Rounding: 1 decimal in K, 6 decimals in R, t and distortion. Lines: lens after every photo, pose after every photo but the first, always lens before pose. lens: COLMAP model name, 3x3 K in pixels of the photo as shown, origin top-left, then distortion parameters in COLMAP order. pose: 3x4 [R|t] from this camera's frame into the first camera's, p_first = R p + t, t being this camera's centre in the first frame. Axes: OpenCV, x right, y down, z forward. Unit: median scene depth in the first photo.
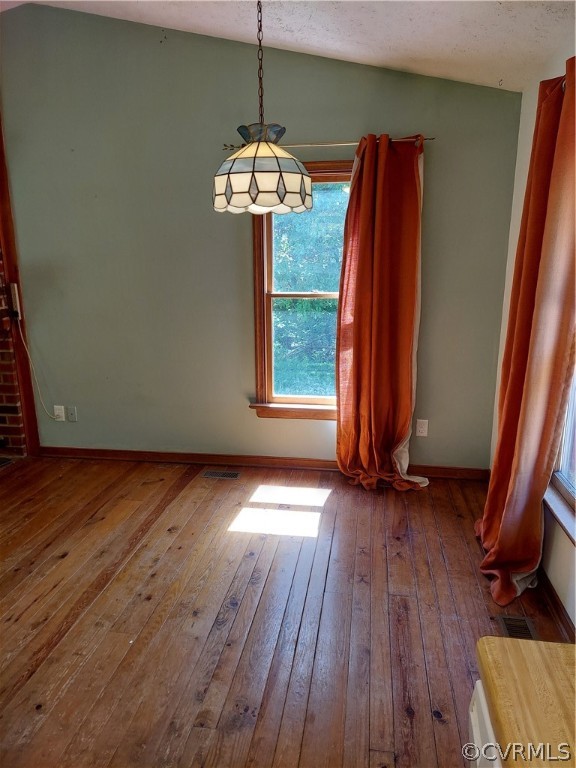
lens RADIAL K [[550.6, 0, 285.8], [0, 550.6, 383.6], [0, 0, 1]] dist [0.095854, -0.089818]
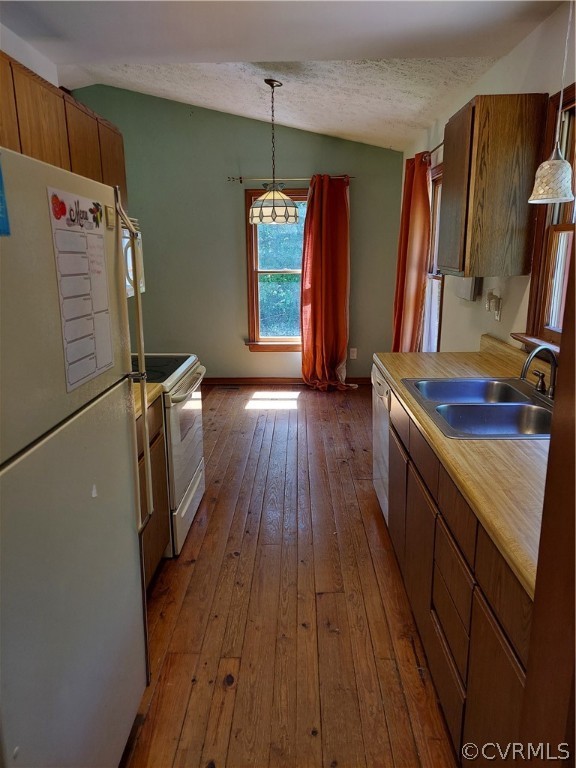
lens RADIAL K [[550.6, 0, 291.4], [0, 550.6, 385.6], [0, 0, 1]] dist [0.095854, -0.089818]
pose [[0.989930, -0.035303, 0.137083, -0.166178], [0.032822, 0.999255, 0.020314, 0.140869], [-0.137698, -0.015610, 0.990351, -0.604266]]
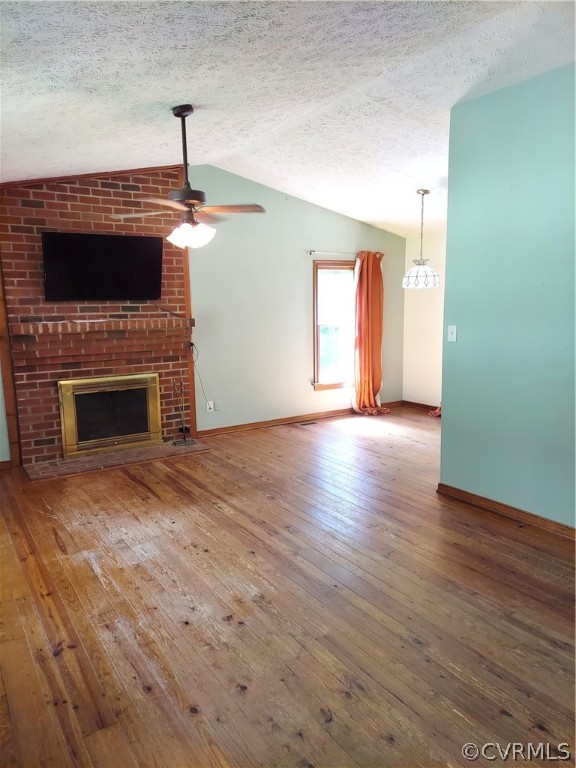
lens RADIAL K [[550.6, 0, 290.0], [0, 550.6, 384.3], [0, 0, 1]] dist [0.095854, -0.089818]
pose [[0.743215, -0.106847, 0.660466, -1.446573], [0.159114, 0.987070, -0.019365, 0.066641], [-0.649858, 0.119482, 0.750606, -0.358686]]
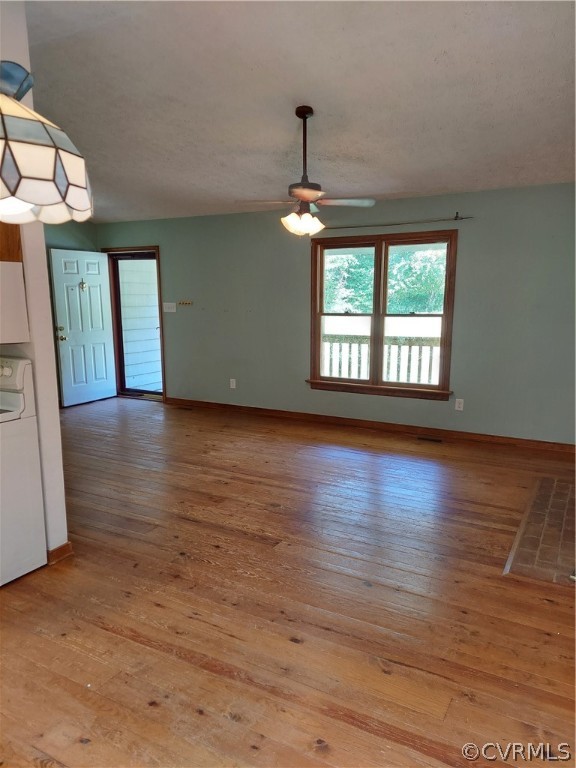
lens RADIAL K [[550.6, 0, 290.6], [0, 550.6, 385.7], [0, 0, 1]] dist [0.095854, -0.089818]
pose [[-0.343326, 0.165751, -0.924475, 0.260347], [-0.199997, 0.948828, 0.244391, -0.211200], [0.917676, 0.268798, -0.292608, 0.901135]]
